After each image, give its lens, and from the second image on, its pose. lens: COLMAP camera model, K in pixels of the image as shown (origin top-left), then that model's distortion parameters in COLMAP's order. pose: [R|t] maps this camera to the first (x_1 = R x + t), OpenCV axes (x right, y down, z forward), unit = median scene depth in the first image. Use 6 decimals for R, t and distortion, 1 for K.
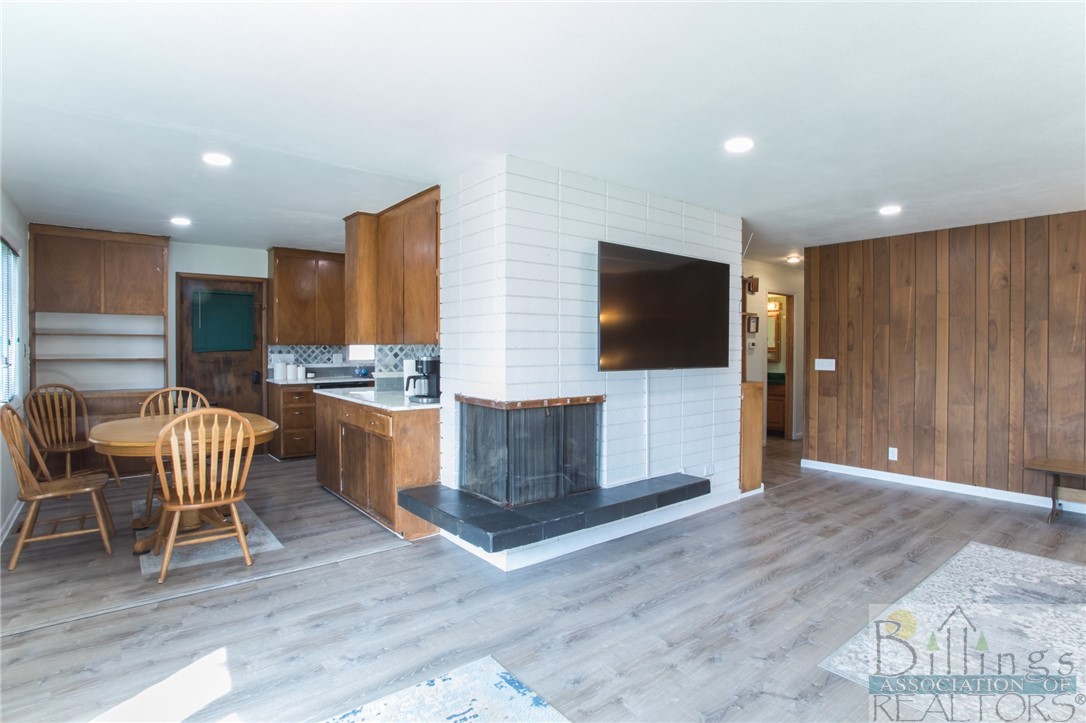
lens RADIAL K [[554.0, 0, 543.0], [0, 554.0, 361.5], [0, 0, 1]] dist [-0.064320, 0.026106]
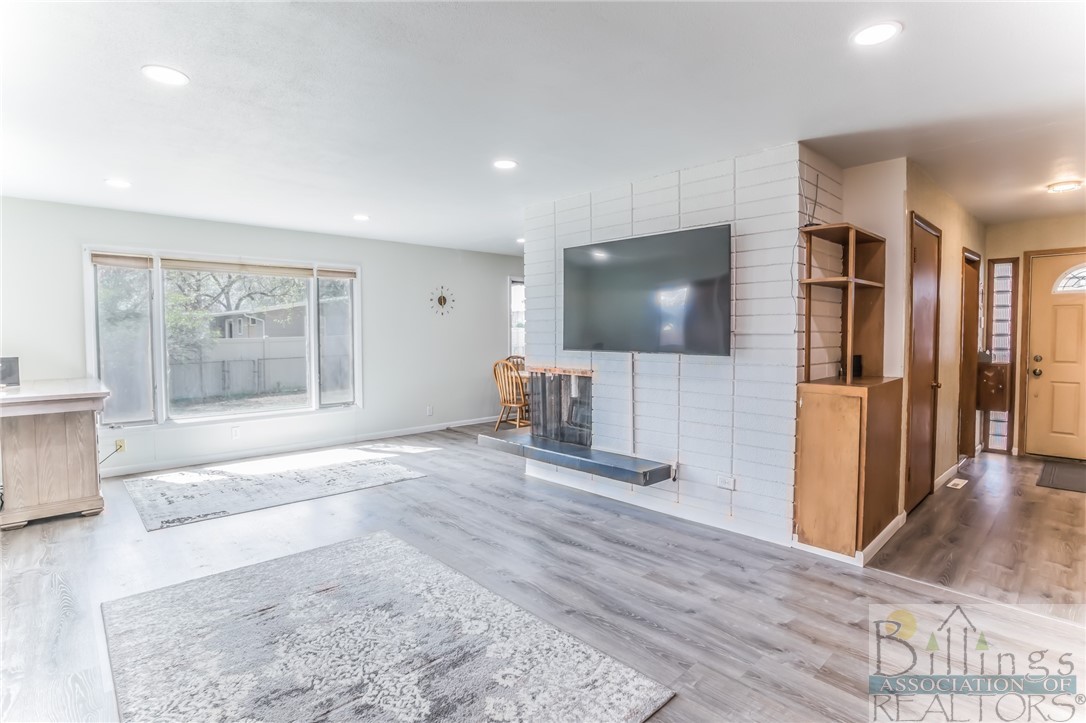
lens RADIAL K [[527.8, 0, 543.0], [0, 527.8, 361.5], [0, 0, 1]] dist [-0.058451, 0.023764]
pose [[0.088385, 0.051342, -0.994762, 1.325829], [-0.022297, 0.998522, 0.049555, -0.014995], [0.995837, 0.017801, 0.089399, 0.845489]]
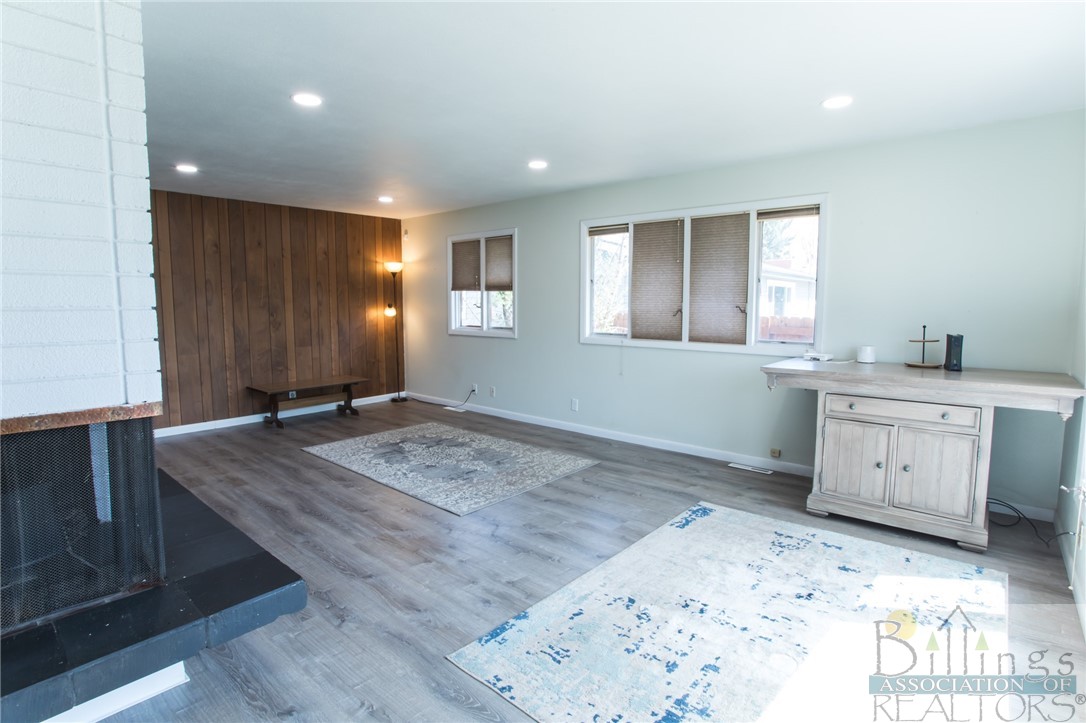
lens RADIAL K [[542.6, 0, 543.0], [0, 542.6, 361.5], [0, 0, 1]] dist [-0.052511, 0.000188]
pose [[-0.180558, -0.106235, 0.977810, -0.610322], [0.024081, 0.993374, 0.112373, -0.015519], [-0.983270, 0.043836, -0.176803, 0.654565]]
